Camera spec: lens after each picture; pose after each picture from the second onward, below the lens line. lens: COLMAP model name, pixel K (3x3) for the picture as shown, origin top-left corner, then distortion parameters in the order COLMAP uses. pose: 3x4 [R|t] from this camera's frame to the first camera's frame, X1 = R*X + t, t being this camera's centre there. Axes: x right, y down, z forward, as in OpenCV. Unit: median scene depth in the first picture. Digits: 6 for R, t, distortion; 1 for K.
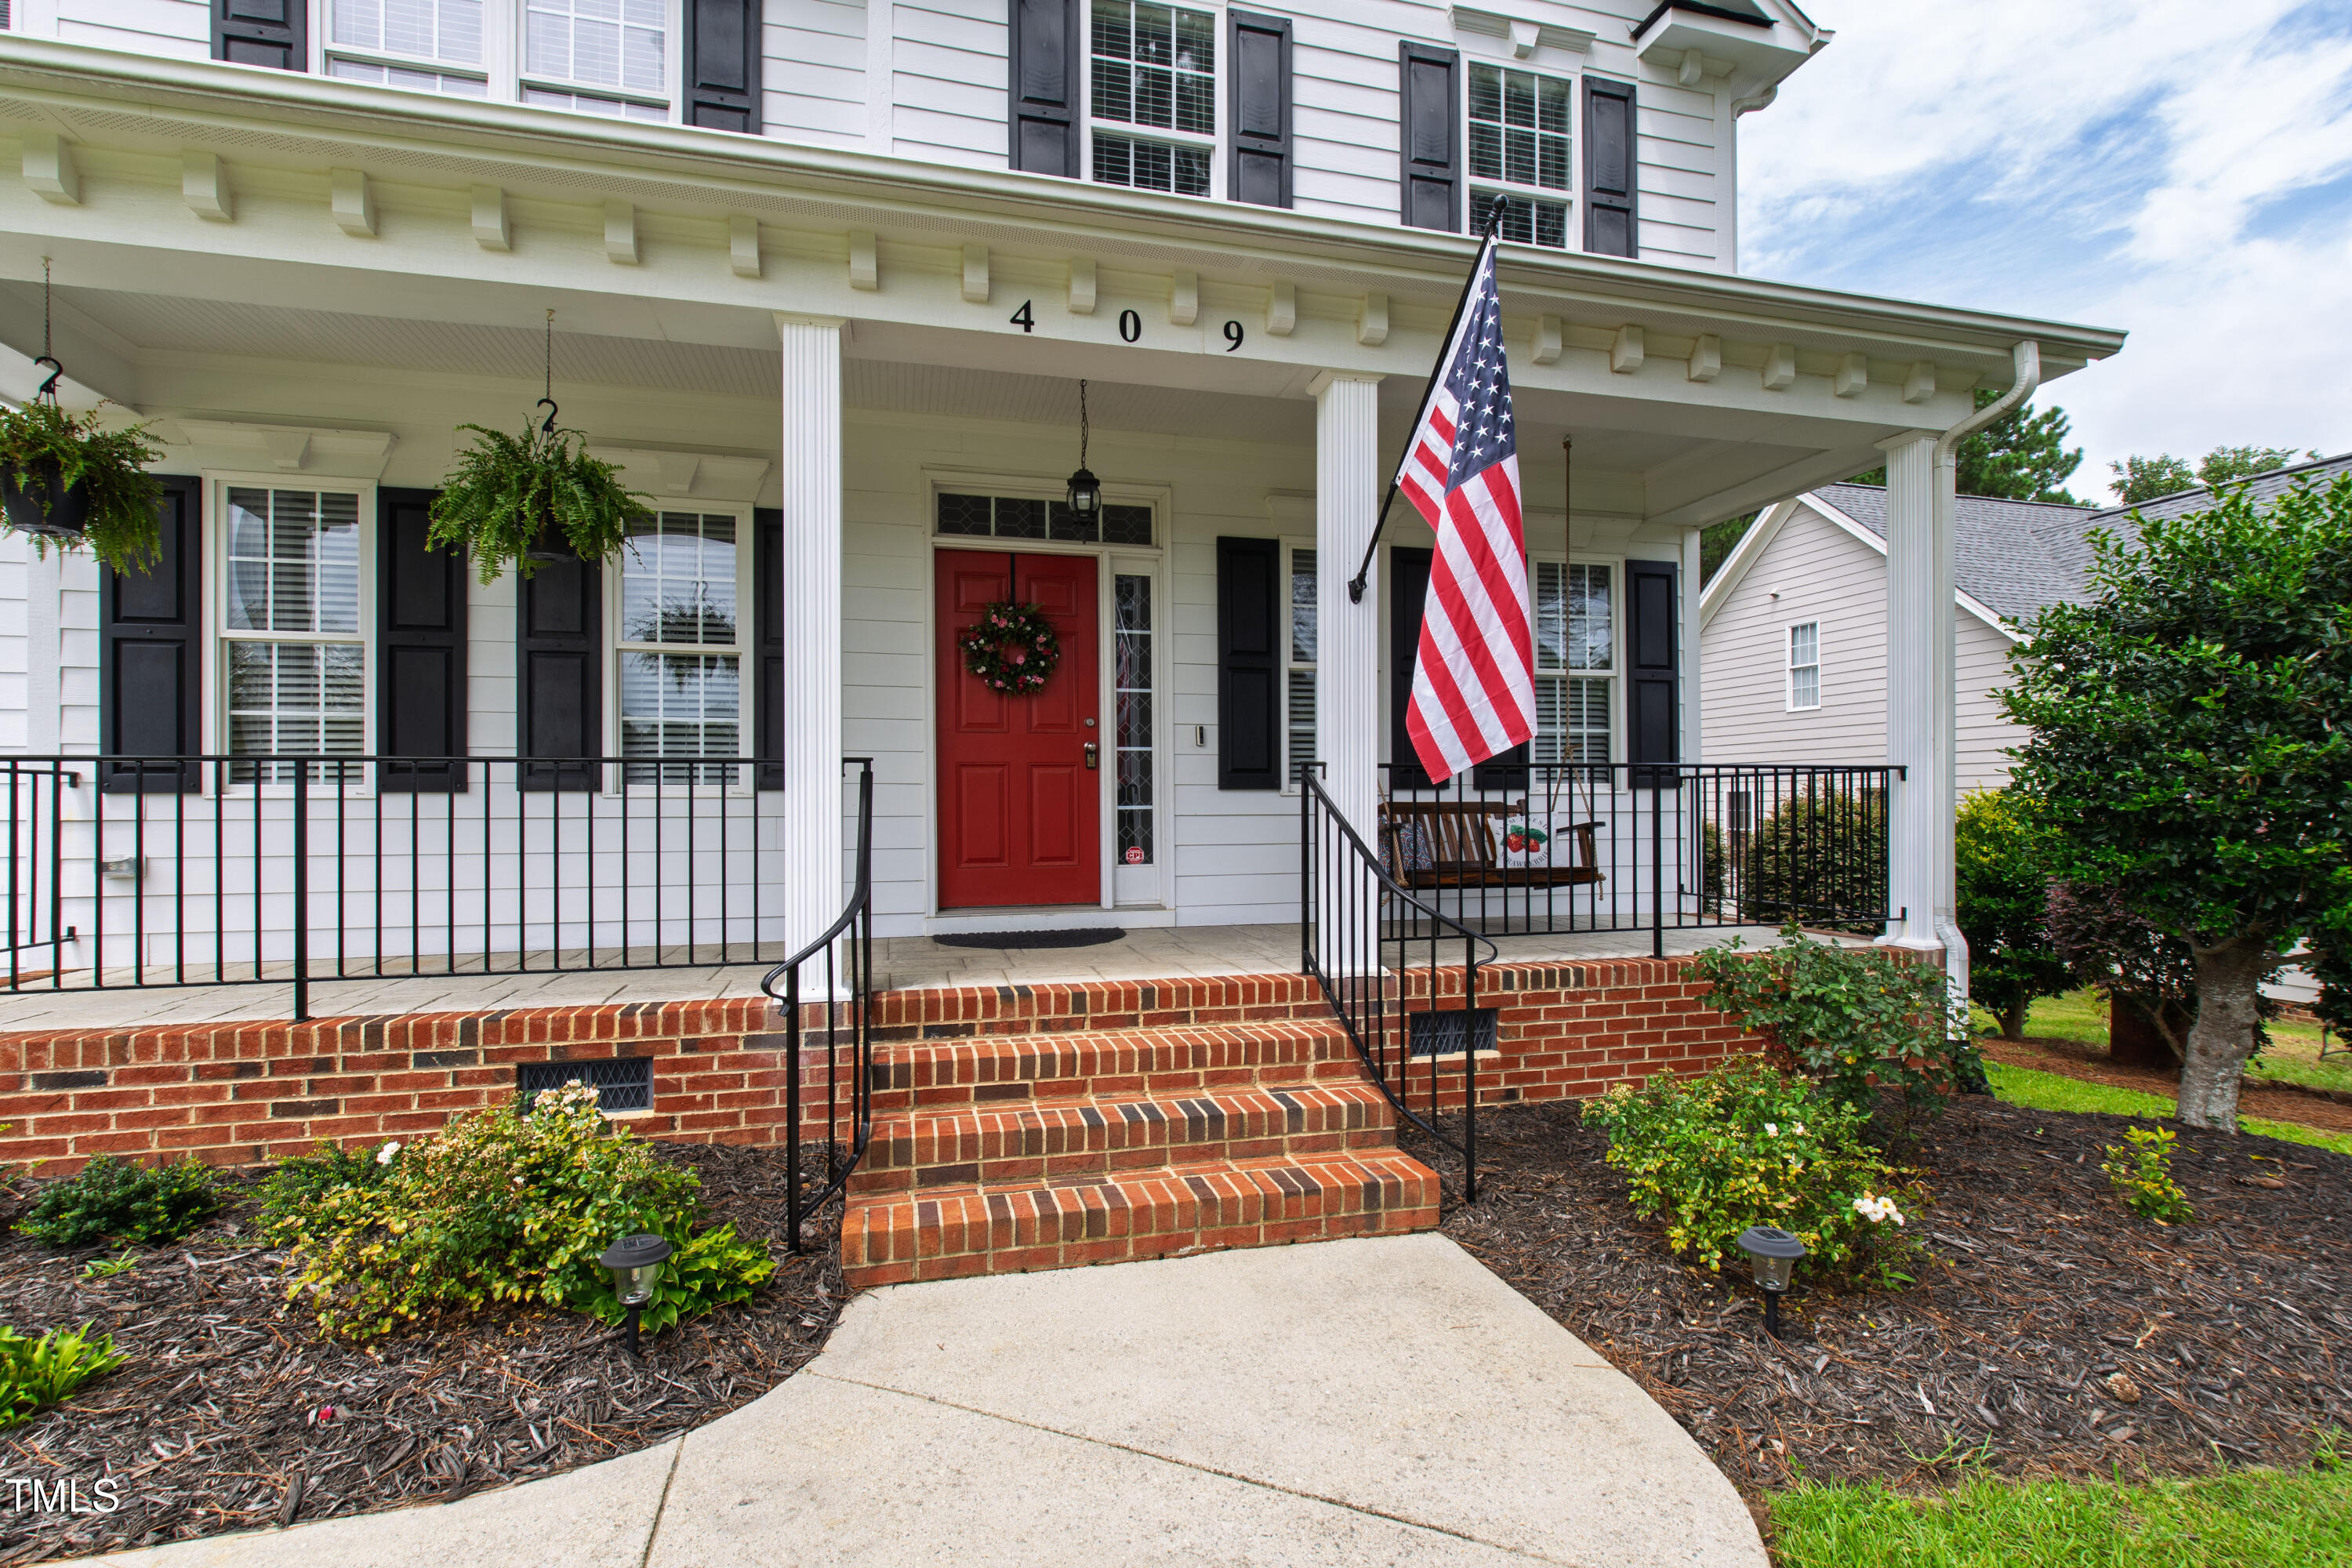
lens RADIAL K [[1031.4, 0, 1176.0], [0, 1031.4, 784.0], [0, 0, 1]] dist [0.001635, 0.000392]
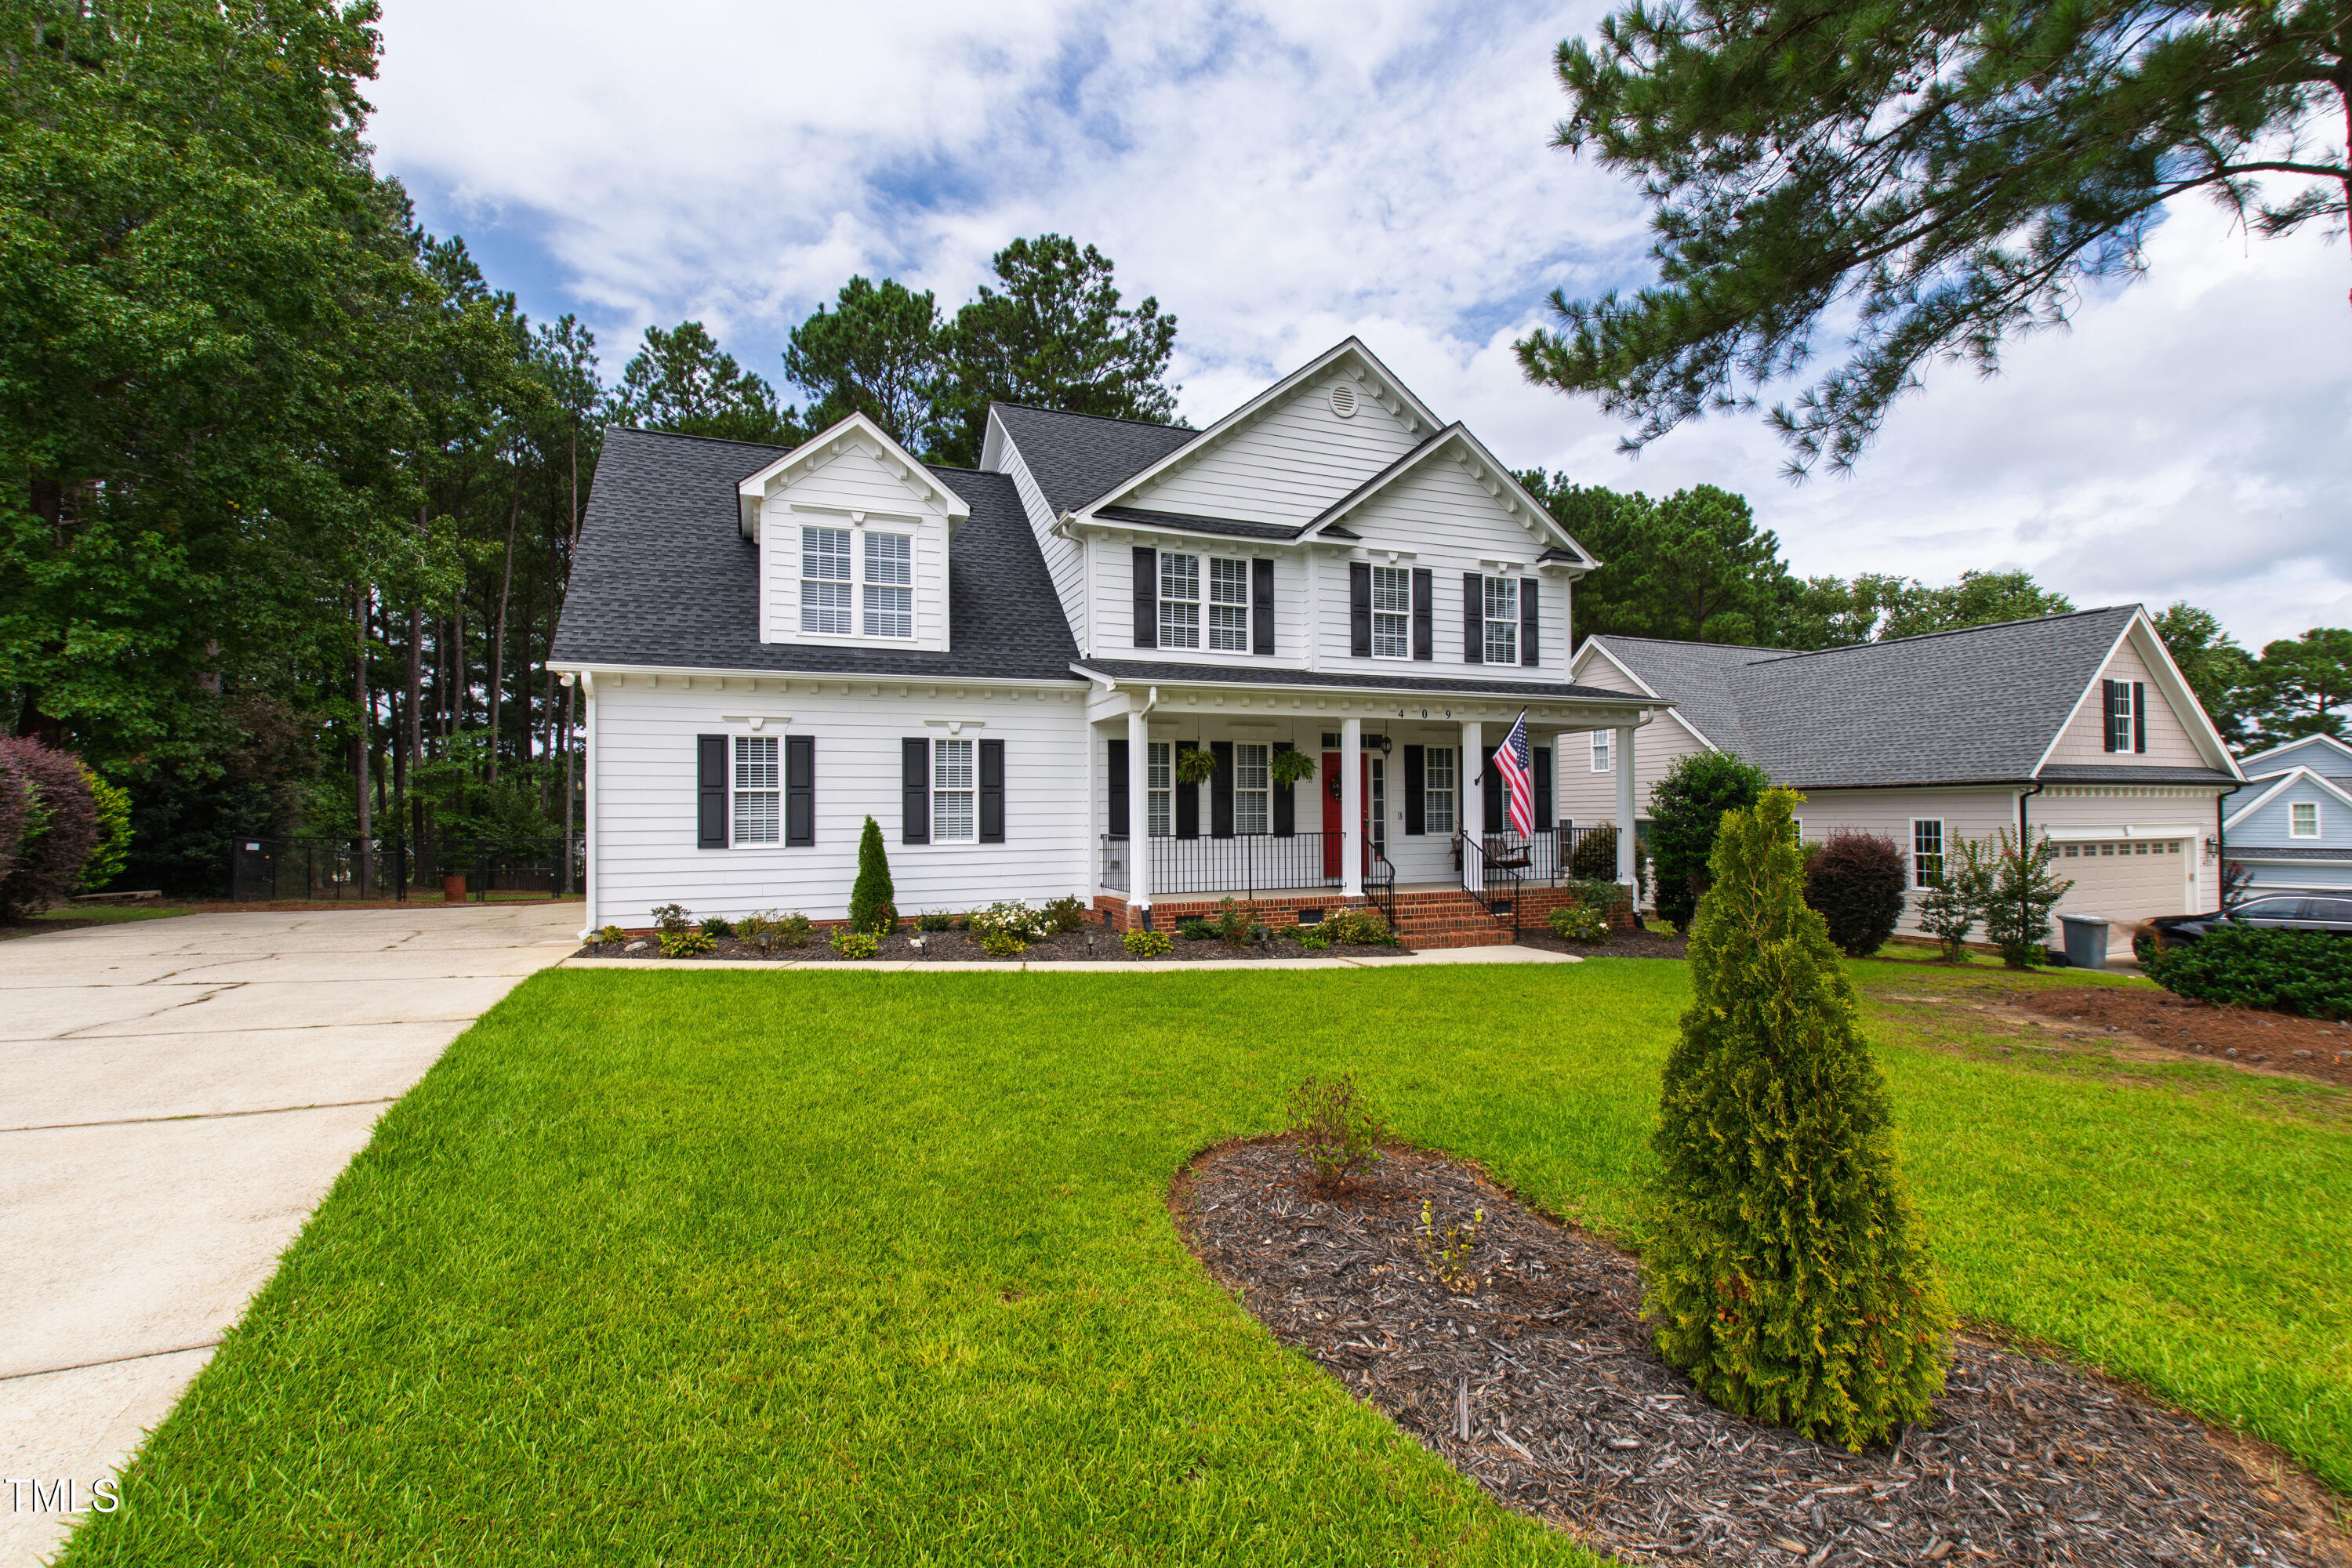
lens RADIAL K [[1046.6, 0, 1172.7], [0, 1046.6, 789.1], [0, 0, 1]] dist [-0.002111, 0.000907]
pose [[0.988208, 0.000089, 0.153118, -1.027413], [0.000235, 0.999998, -0.002104, -0.113249], [-0.153118, 0.002115, 0.988206, -1.748489]]
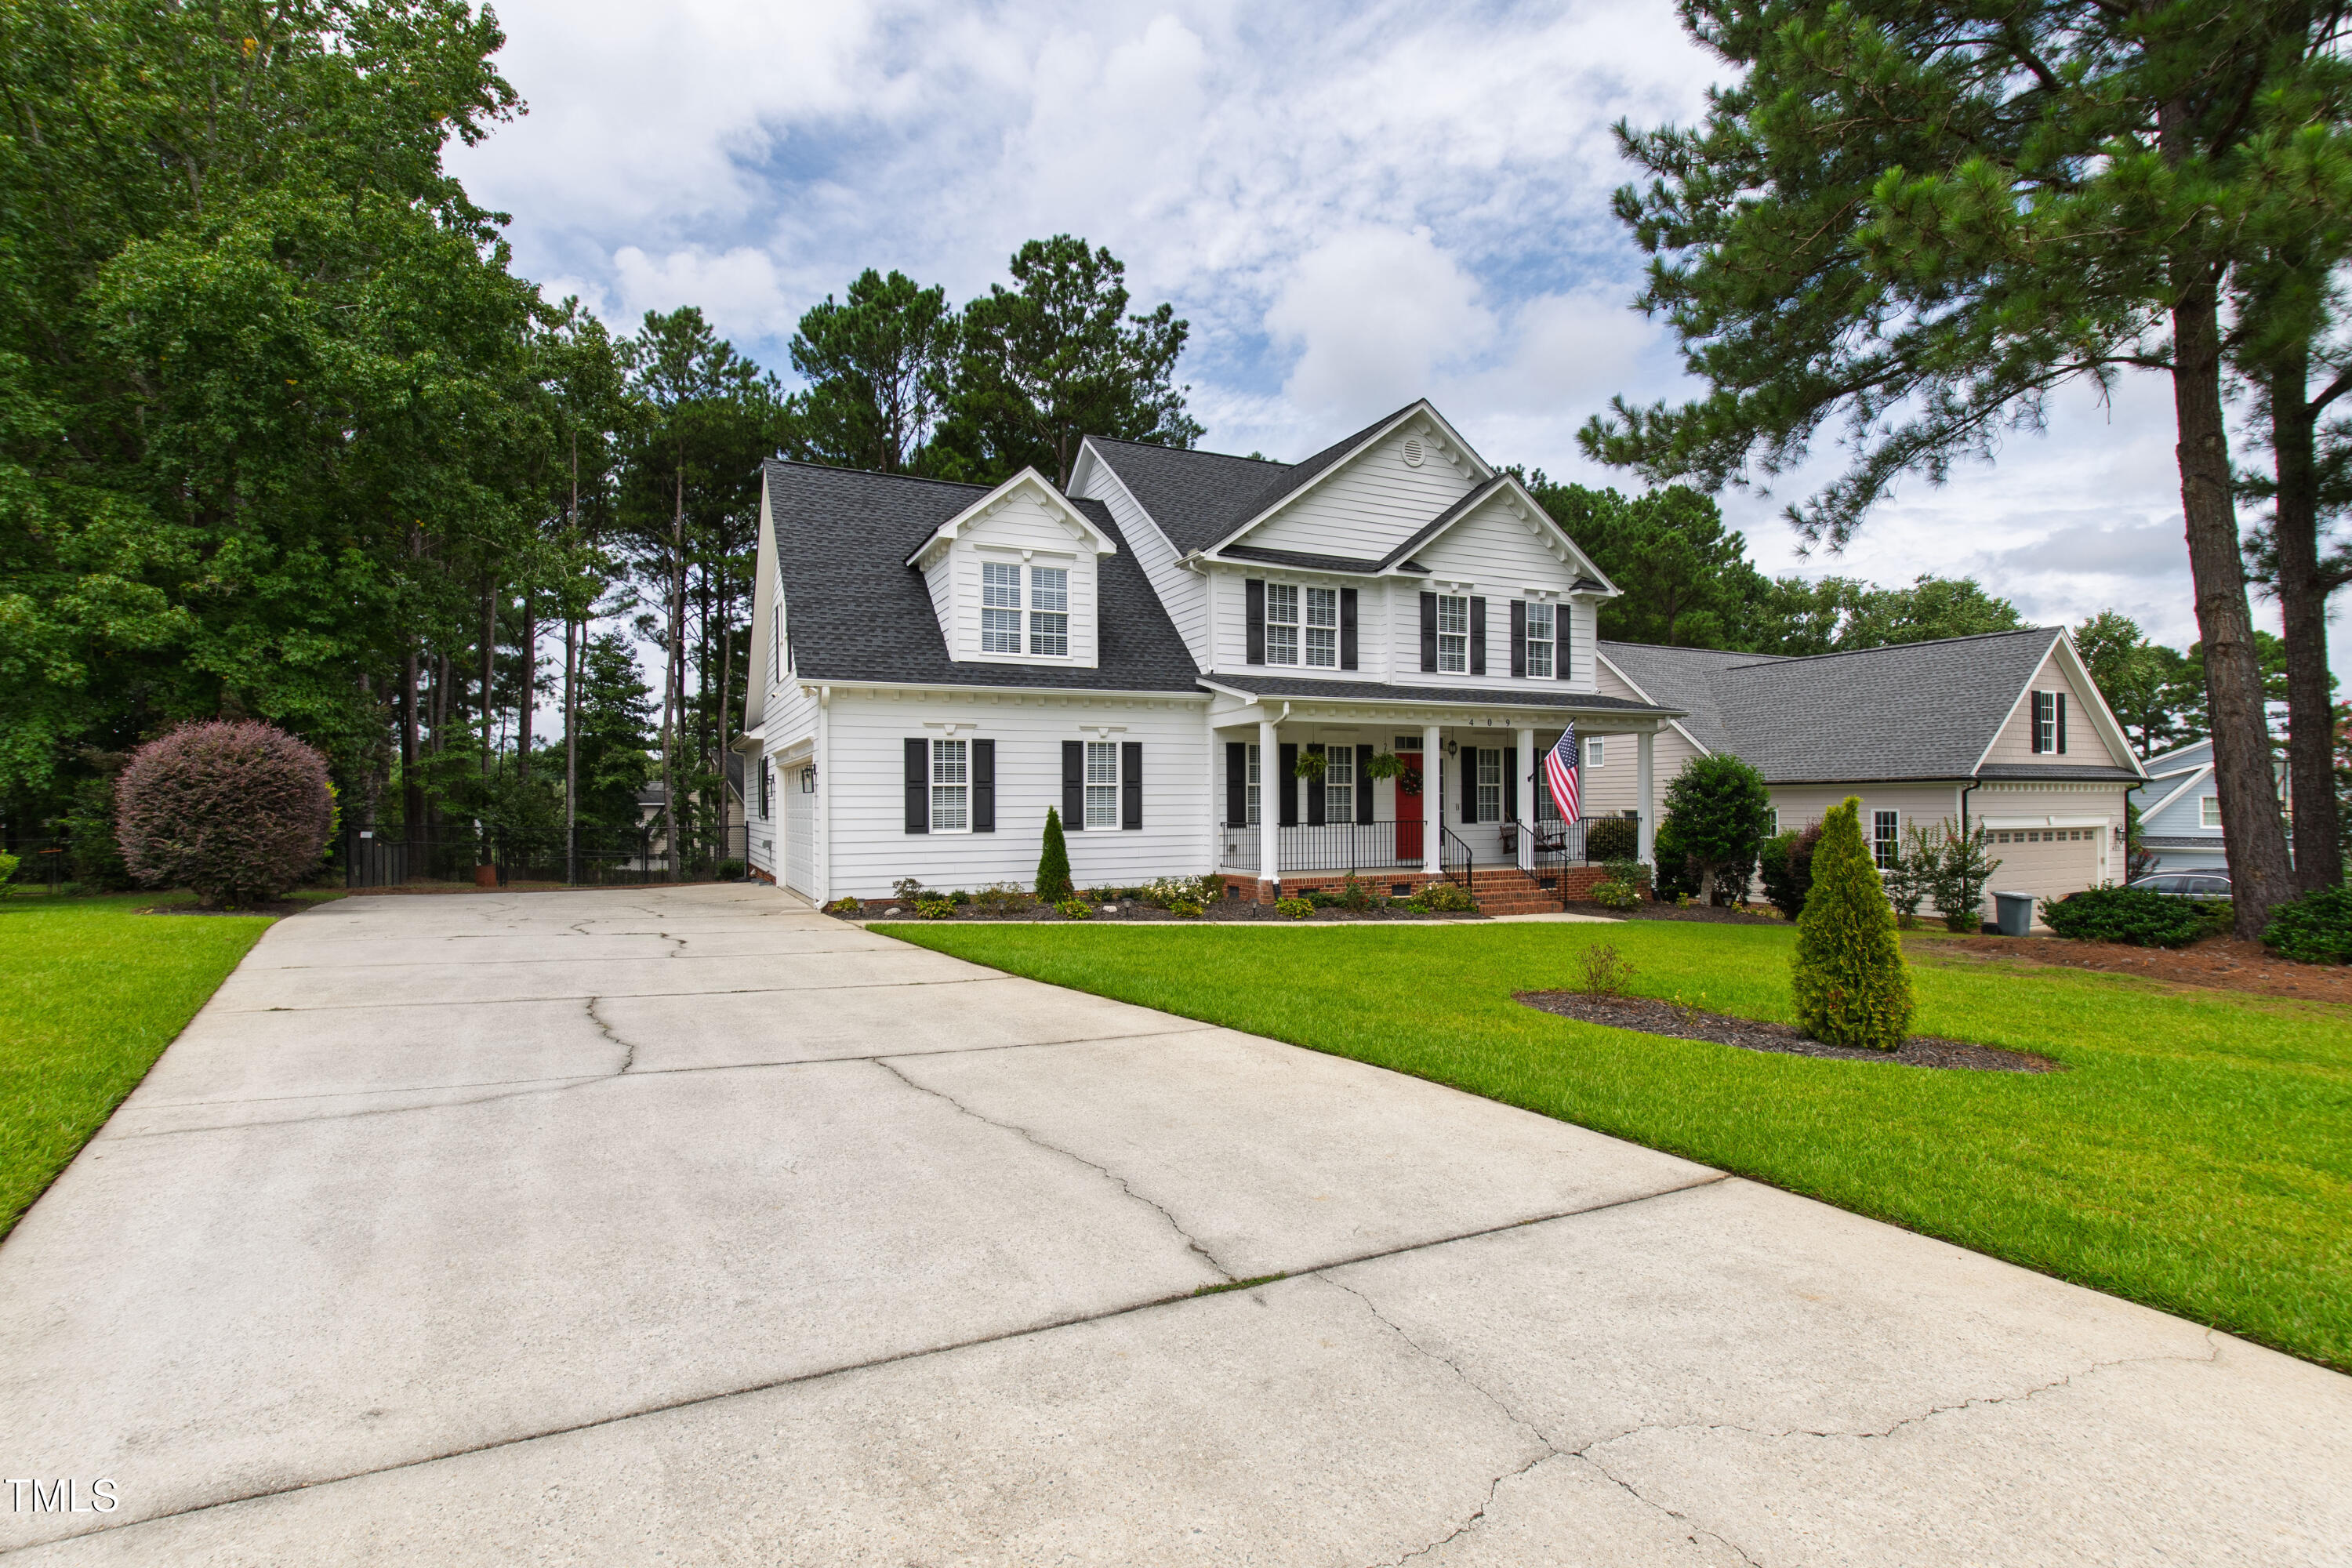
lens RADIAL K [[1116.2, 0, 1176.3], [0, 1116.2, 791.5], [0, 0, 1]] dist [0.001323, -0.000964]
pose [[0.976324, 0.000197, 0.216313, -1.635735], [-0.002393, 0.999948, 0.009886, -0.129412], [-0.216300, -0.010170, 0.976274, -2.323844]]
